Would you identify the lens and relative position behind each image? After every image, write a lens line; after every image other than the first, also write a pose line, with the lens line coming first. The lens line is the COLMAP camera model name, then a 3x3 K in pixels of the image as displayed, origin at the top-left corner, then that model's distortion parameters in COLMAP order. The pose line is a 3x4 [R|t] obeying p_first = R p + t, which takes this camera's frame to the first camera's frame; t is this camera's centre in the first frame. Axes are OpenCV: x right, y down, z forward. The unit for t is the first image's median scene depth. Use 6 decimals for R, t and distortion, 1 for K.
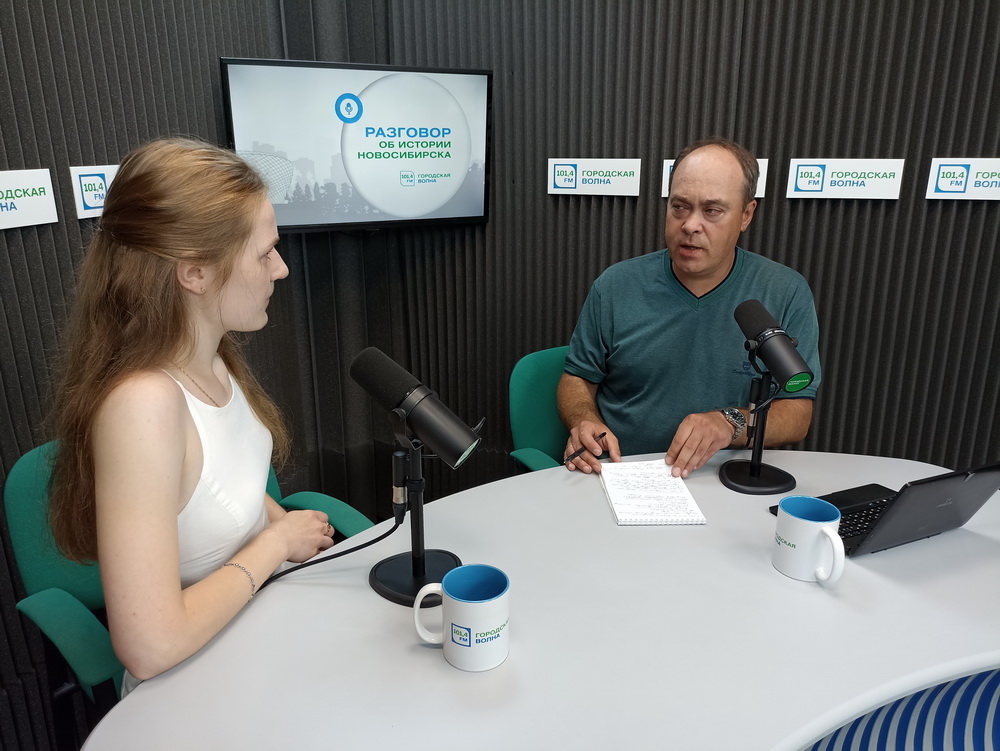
lens RADIAL K [[716.4, 0, 487.1], [0, 716.4, 365.9], [0, 0, 1]] dist [-0.009935, -0.018754]
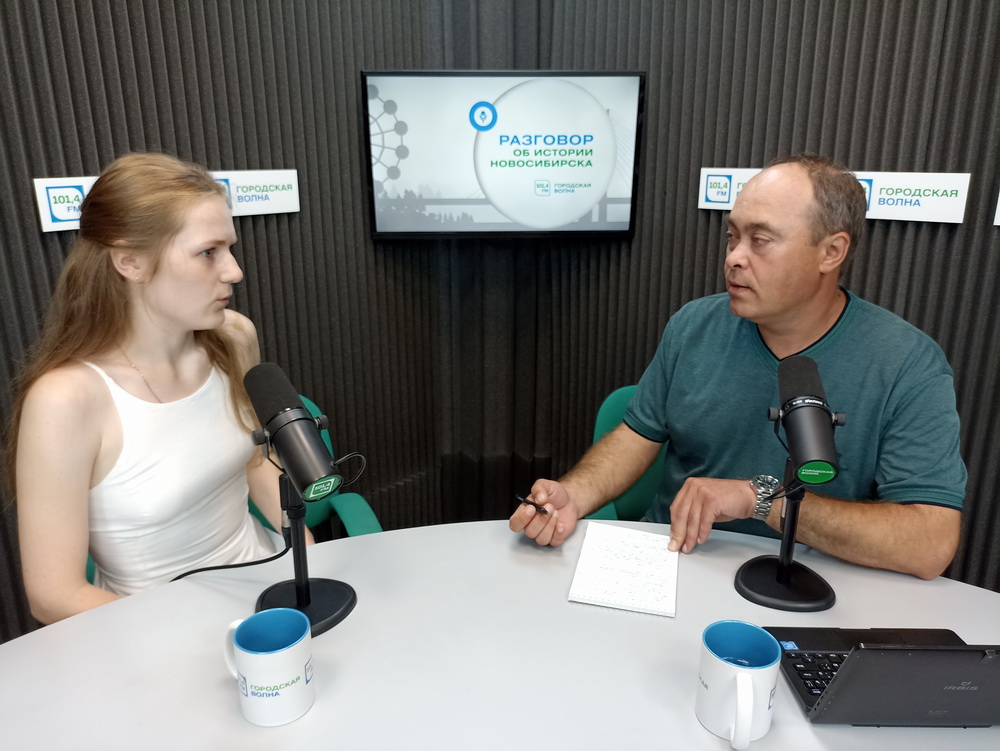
lens RADIAL K [[716.4, 0, 493.0], [0, 716.4, 361.0], [0, 0, 1]] dist [-0.009935, -0.018754]
pose [[0.910058, 0.112280, -0.398984, 0.239620], [-0.119971, 0.992761, 0.005733, -0.031767], [0.396740, 0.042649, 0.916940, 0.112780]]
